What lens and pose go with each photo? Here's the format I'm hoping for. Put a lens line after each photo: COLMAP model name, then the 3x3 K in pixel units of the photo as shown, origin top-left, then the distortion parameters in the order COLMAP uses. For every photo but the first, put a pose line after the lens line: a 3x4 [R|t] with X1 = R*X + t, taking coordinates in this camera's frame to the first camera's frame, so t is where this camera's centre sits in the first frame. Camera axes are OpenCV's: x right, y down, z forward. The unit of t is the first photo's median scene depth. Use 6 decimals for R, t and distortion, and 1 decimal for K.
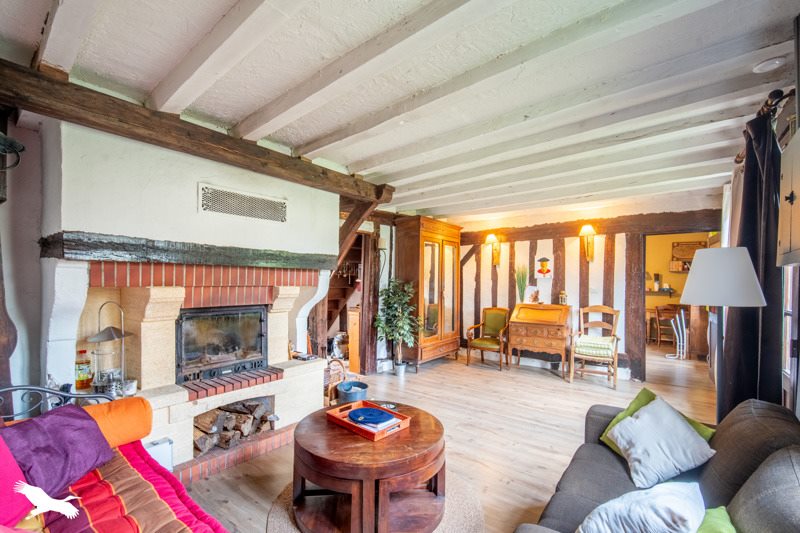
lens RADIAL K [[355.6, 0, 400.0], [0, 355.6, 266.5], [0, 0, 1]] dist [-0.000514, -0.000015]
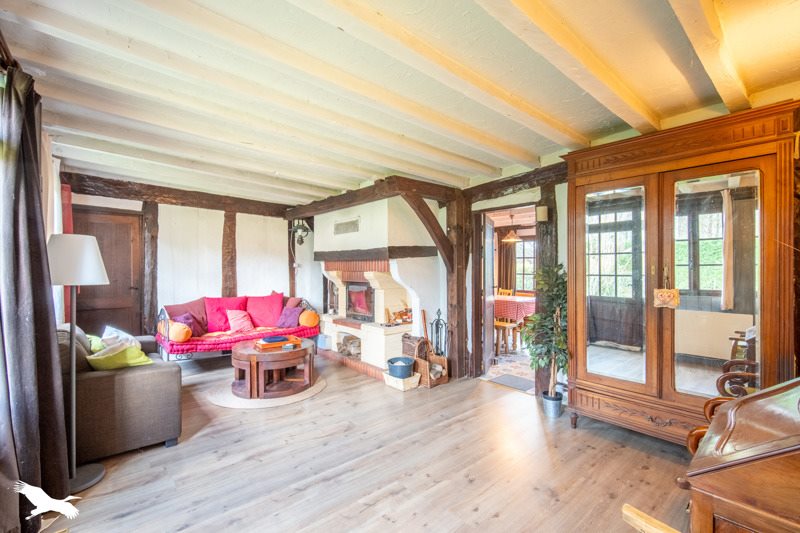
lens RADIAL K [[355.6, 0, 400.0], [0, 355.6, 266.5], [0, 0, 1]] dist [-0.000514, -0.000015]
pose [[-0.204719, -0.006055, -0.978802, 1.064962], [0.037218, 0.999210, -0.013965, 0.054975], [0.978113, -0.039288, -0.204332, 1.352919]]
